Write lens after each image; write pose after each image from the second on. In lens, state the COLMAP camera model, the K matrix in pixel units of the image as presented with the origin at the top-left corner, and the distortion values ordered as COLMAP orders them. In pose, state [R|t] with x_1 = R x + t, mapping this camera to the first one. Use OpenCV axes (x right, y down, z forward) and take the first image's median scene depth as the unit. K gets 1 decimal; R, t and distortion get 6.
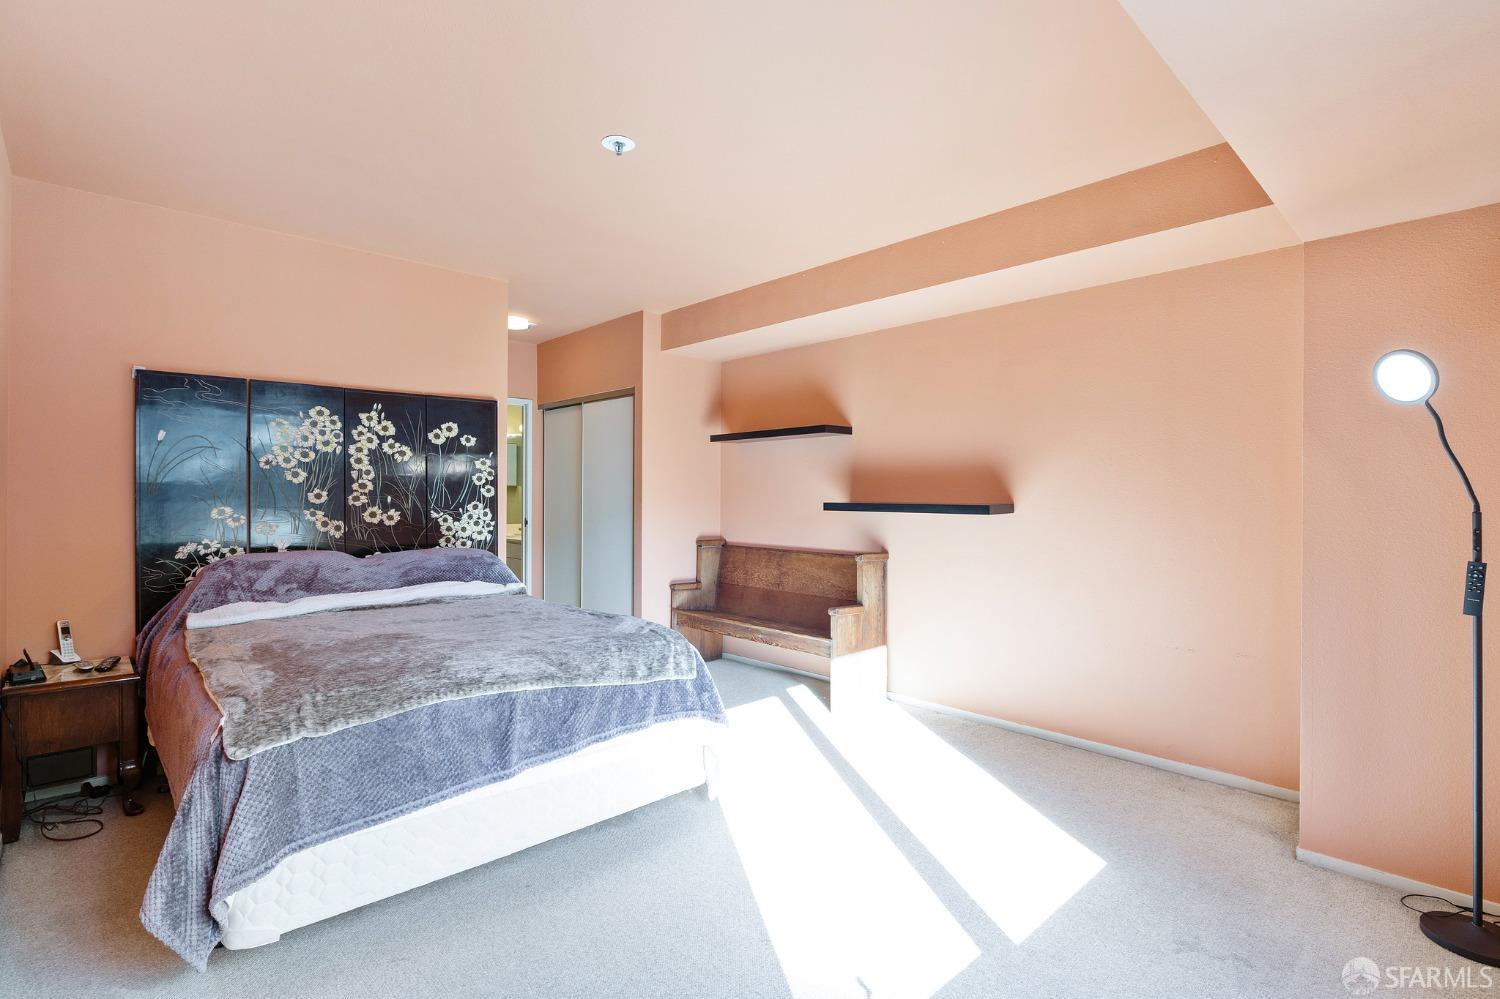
lens RADIAL K [[727.8, 0, 751.7], [0, 727.8, 500.3], [0, 0, 1]] dist [0.004264, 0.000493]
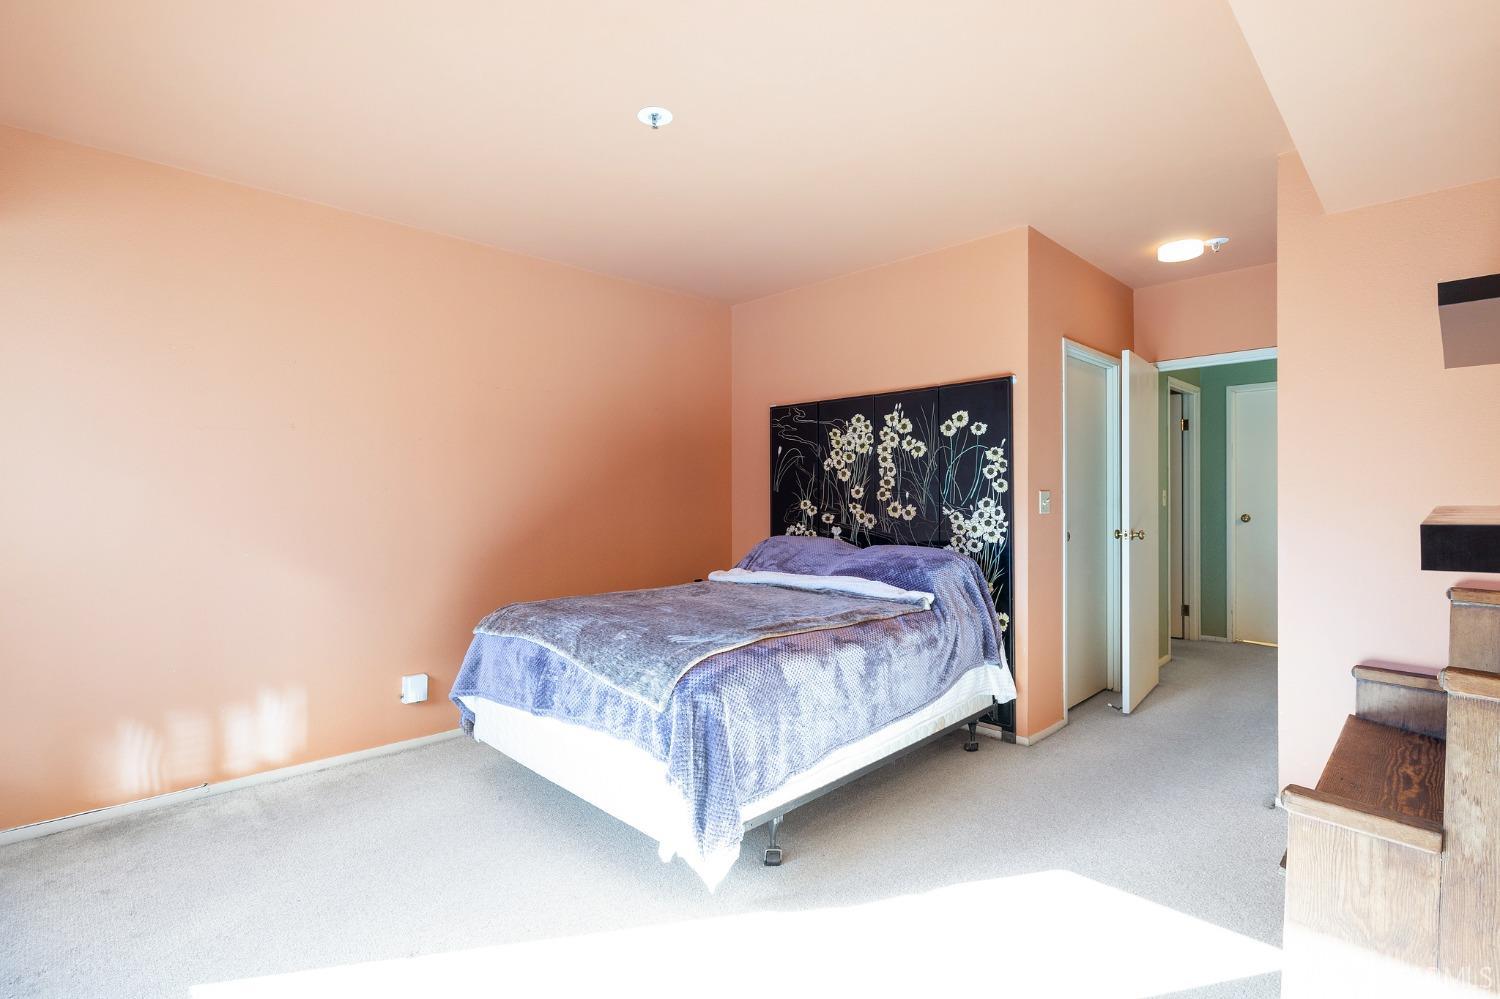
lens RADIAL K [[727.8, 0, 751.6], [0, 727.8, 494.0], [0, 0, 1]] dist [0.004264, 0.000493]
pose [[0.008245, 0.003913, -0.999958, 0.521791], [-0.000478, 0.999992, 0.003909, -0.006478], [0.999966, 0.000446, 0.008247, 0.765214]]
